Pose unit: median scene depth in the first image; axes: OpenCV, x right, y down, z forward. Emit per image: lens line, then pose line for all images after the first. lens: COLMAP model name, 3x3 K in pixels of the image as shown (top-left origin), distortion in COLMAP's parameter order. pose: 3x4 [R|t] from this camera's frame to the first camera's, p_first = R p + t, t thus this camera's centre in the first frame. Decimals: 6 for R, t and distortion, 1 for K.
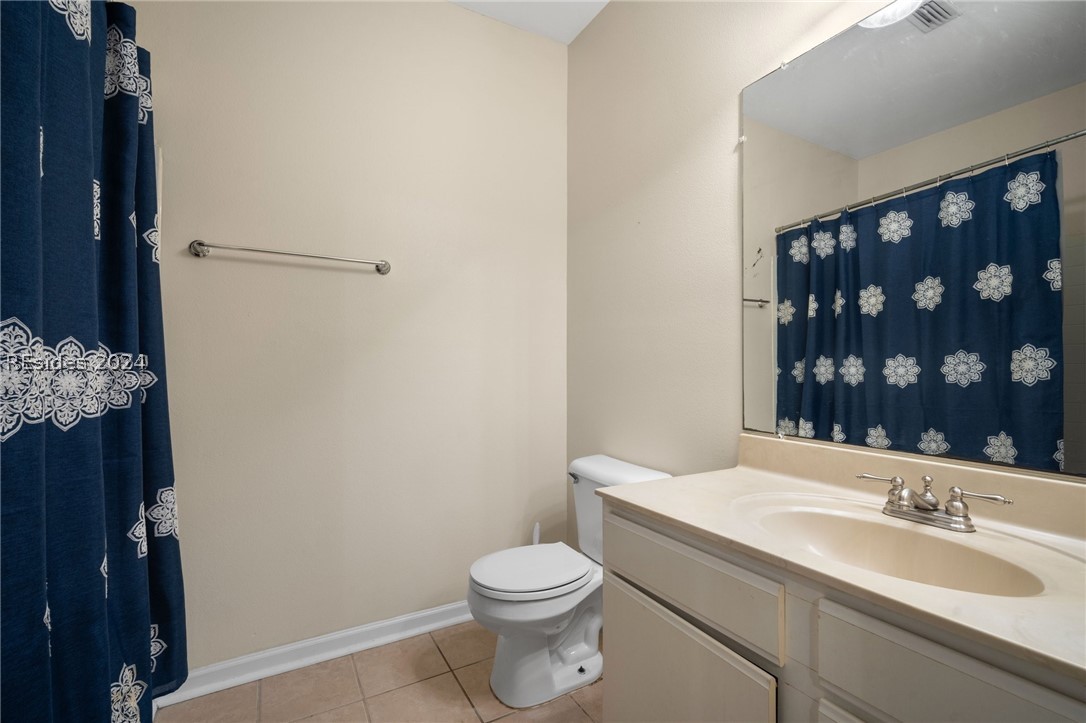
lens RADIAL K [[479.4, 0, 550.2], [0, 479.4, 363.8], [0, 0, 1]] dist [-0.014474, 0.000006]
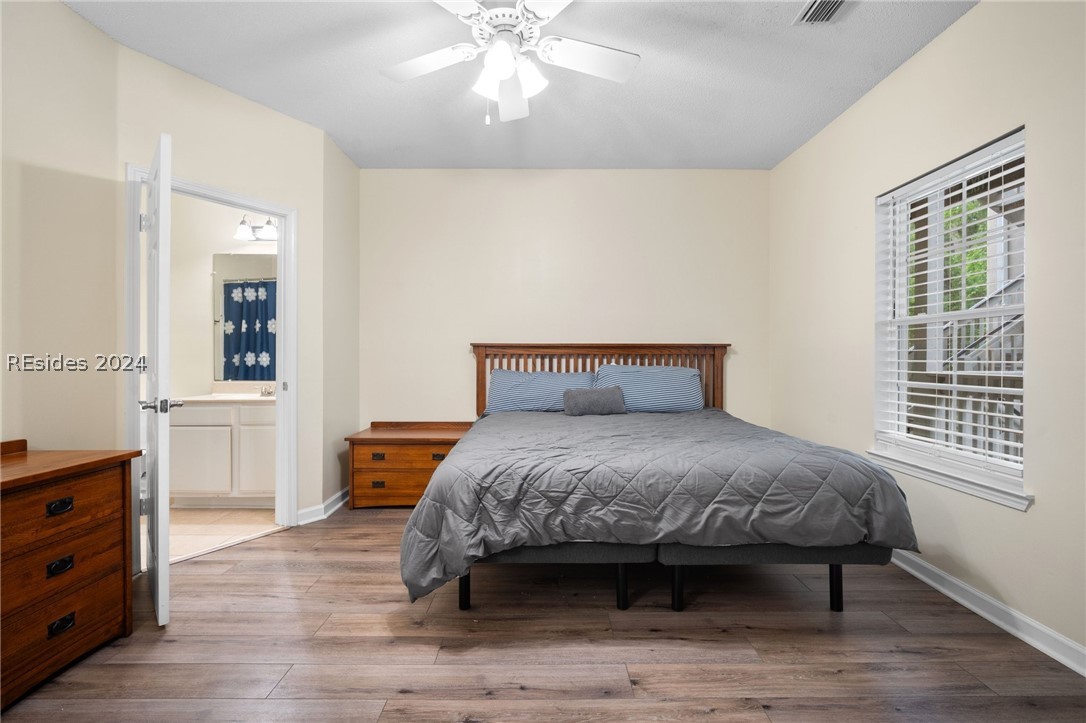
lens RADIAL K [[479.4, 0, 551.0], [0, 479.4, 358.2], [0, 0, 1]] dist [-0.014474, 0.000006]
pose [[0.487836, -0.000615, 0.872935, -0.524352], [-0.006698, 0.999968, 0.004448, -0.007272], [-0.872909, -0.008016, 0.487816, -1.018471]]
